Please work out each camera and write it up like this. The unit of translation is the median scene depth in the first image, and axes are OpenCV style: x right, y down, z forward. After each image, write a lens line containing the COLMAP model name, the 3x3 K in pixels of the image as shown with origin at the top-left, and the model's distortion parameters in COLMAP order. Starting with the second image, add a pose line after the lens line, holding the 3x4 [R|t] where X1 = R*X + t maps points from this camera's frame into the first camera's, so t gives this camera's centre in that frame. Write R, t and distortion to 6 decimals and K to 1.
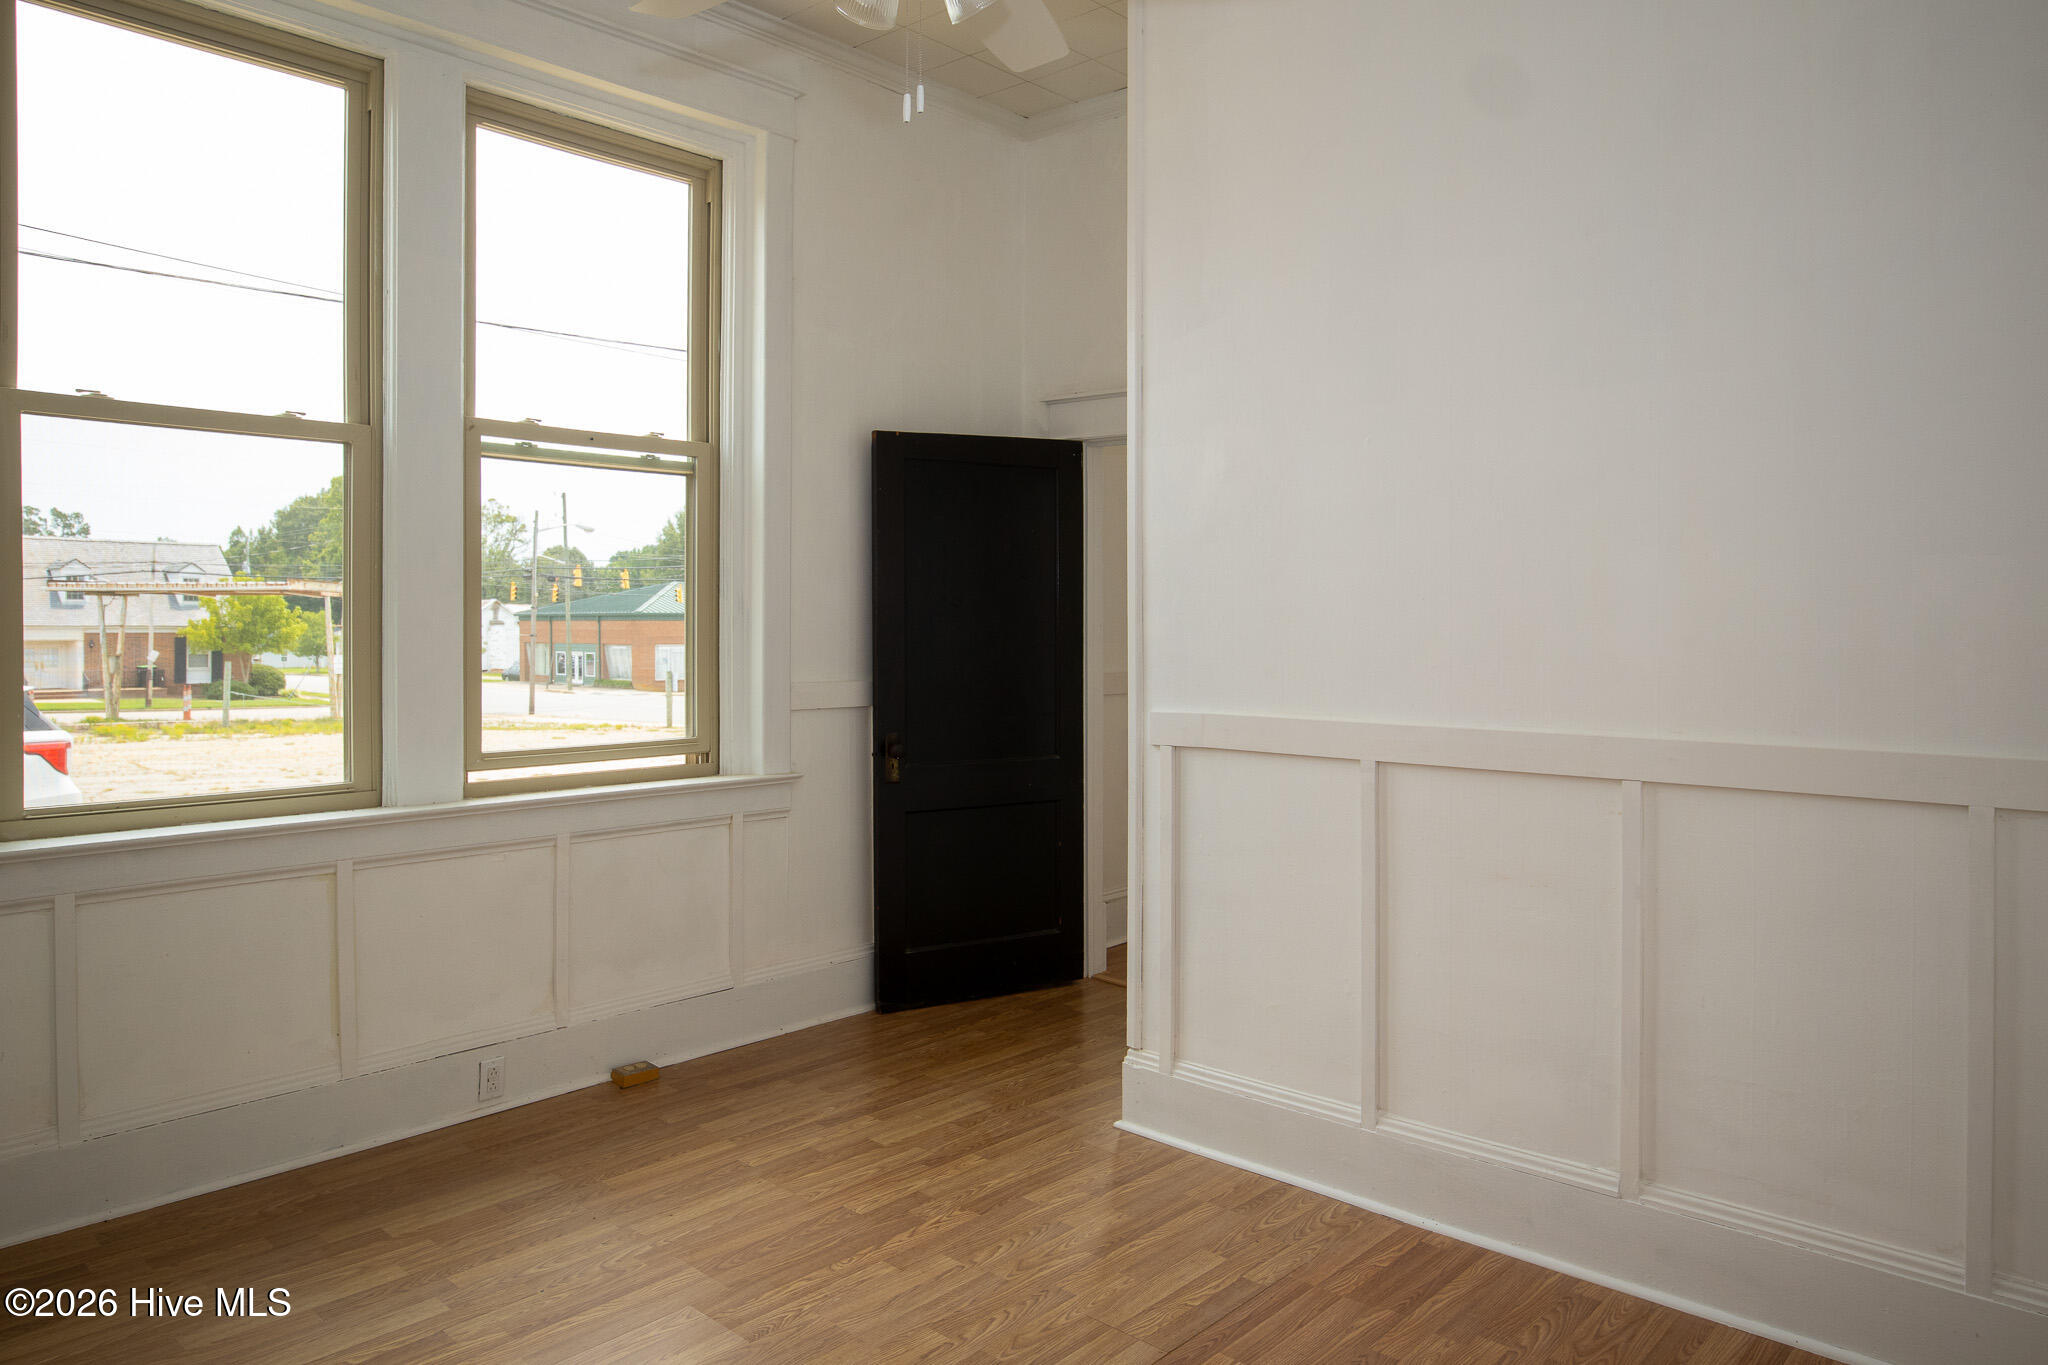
lens RADIAL K [[1323.6, 0, 1020.1], [0, 1323.6, 613.7], [0, 0, 1]] dist [0.001503, 0.001443]
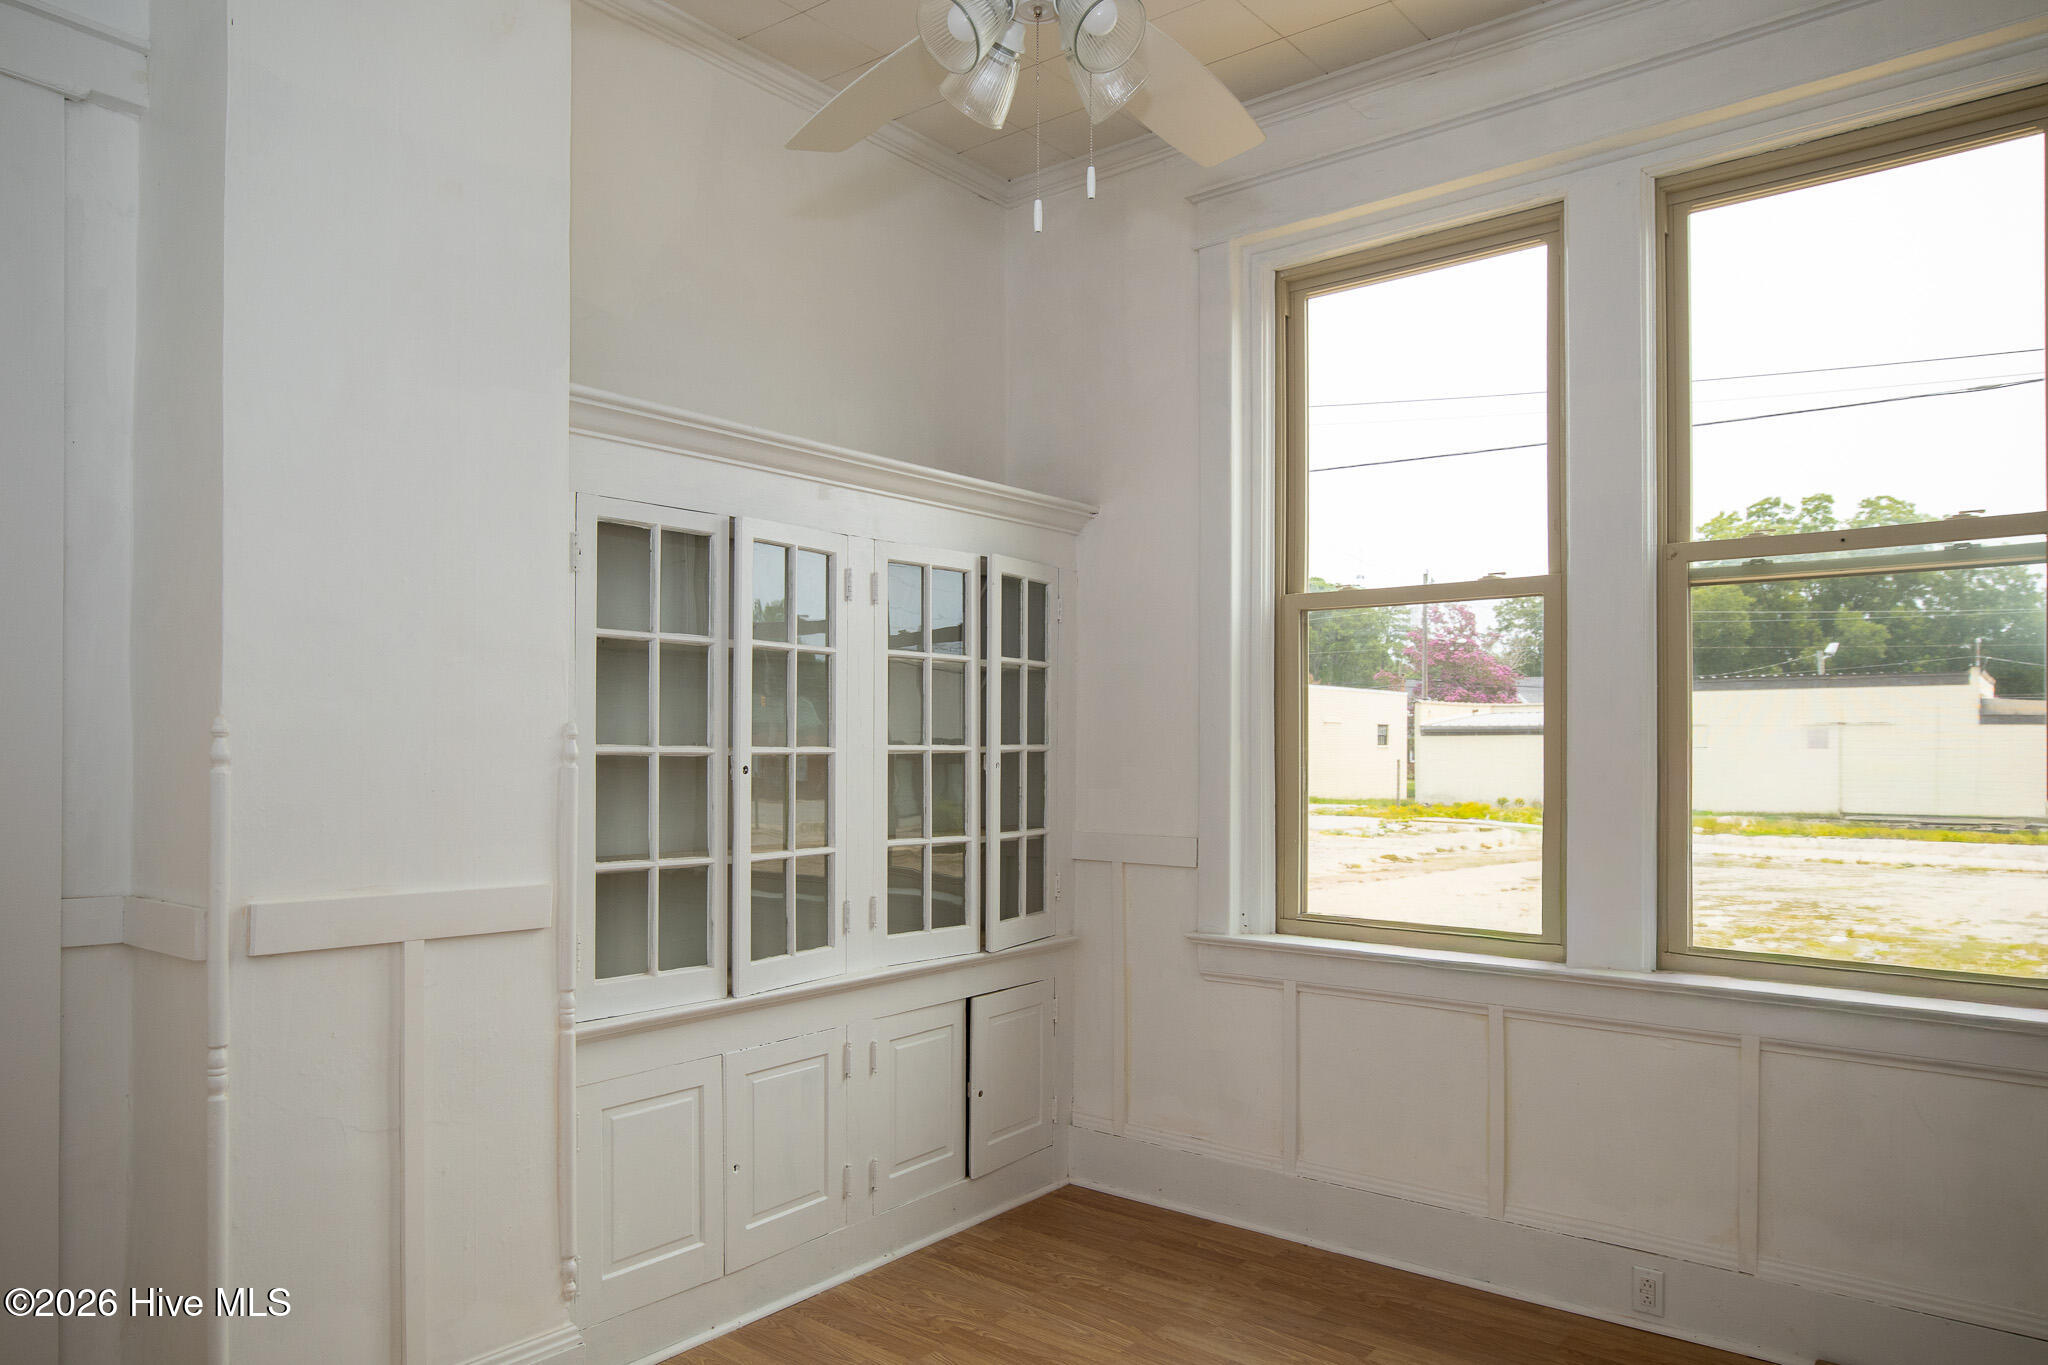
lens RADIAL K [[1379.3, 0, 1019.0], [0, 1379.3, 753.7], [0, 0, 1]] dist [-0.000639, 0.000841]
pose [[0.081031, -0.009757, -0.996664, 0.500484], [-0.002715, 0.999946, -0.010010, 0.002962], [0.996708, 0.003517, 0.081000, 0.518613]]
